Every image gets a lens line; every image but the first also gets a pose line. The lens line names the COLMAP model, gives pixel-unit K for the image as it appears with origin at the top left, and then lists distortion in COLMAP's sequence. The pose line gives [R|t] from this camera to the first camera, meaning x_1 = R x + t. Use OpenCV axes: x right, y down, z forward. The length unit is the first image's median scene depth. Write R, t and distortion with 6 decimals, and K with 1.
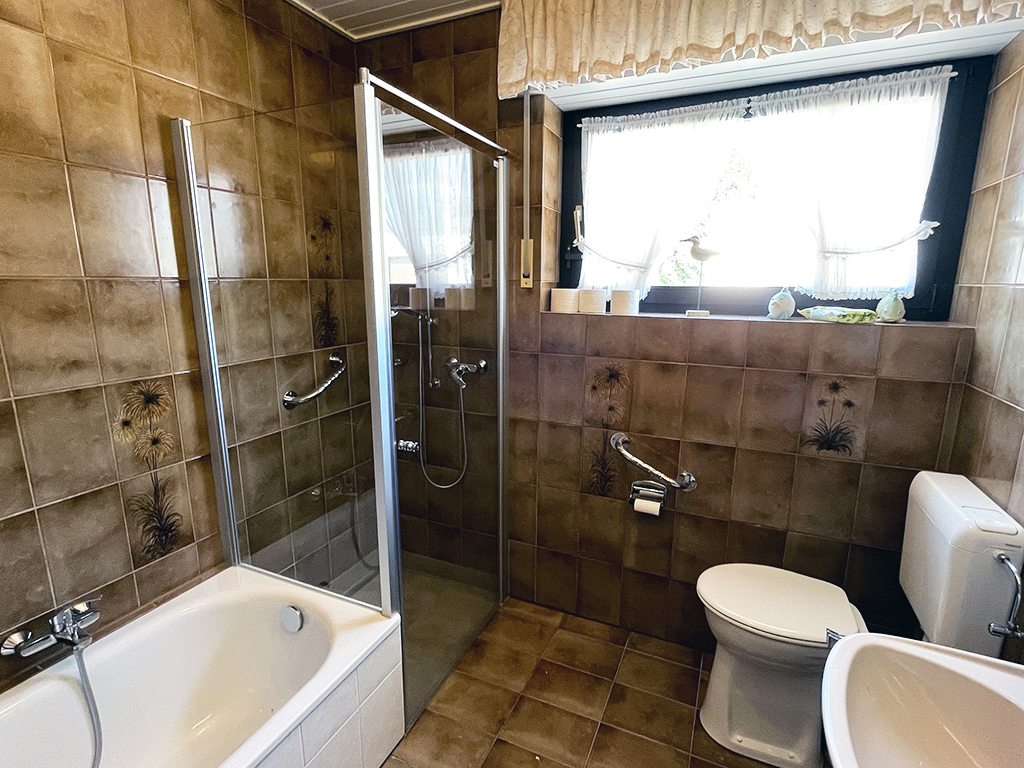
lens RADIAL K [[491.6, 0, 512.7], [0, 491.6, 385.4], [0, 0, 1]] dist [-0.002725, -0.000368]
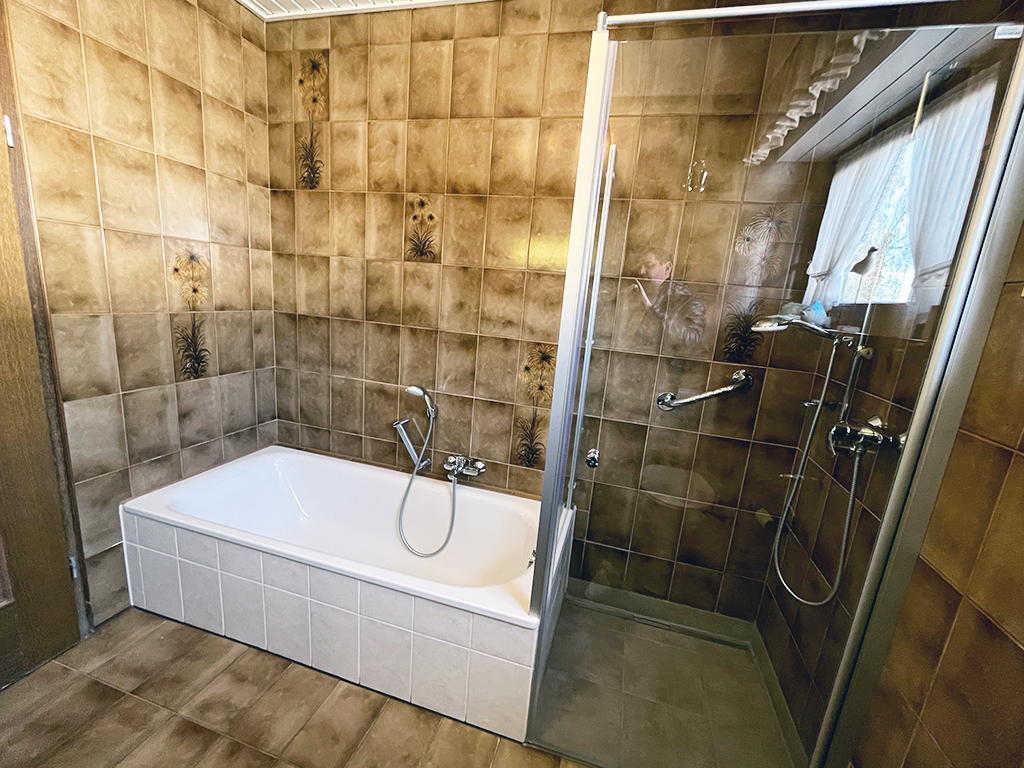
lens RADIAL K [[419.3, 0, 512.7], [0, 419.3, 380.6], [0, 0, 1]] dist [0.001257, -0.000035]
pose [[0.156268, 0.208832, -0.965386, 0.444941], [-0.284346, 0.945527, 0.158509, -0.078229], [0.945900, 0.249734, 0.207137, 0.704710]]
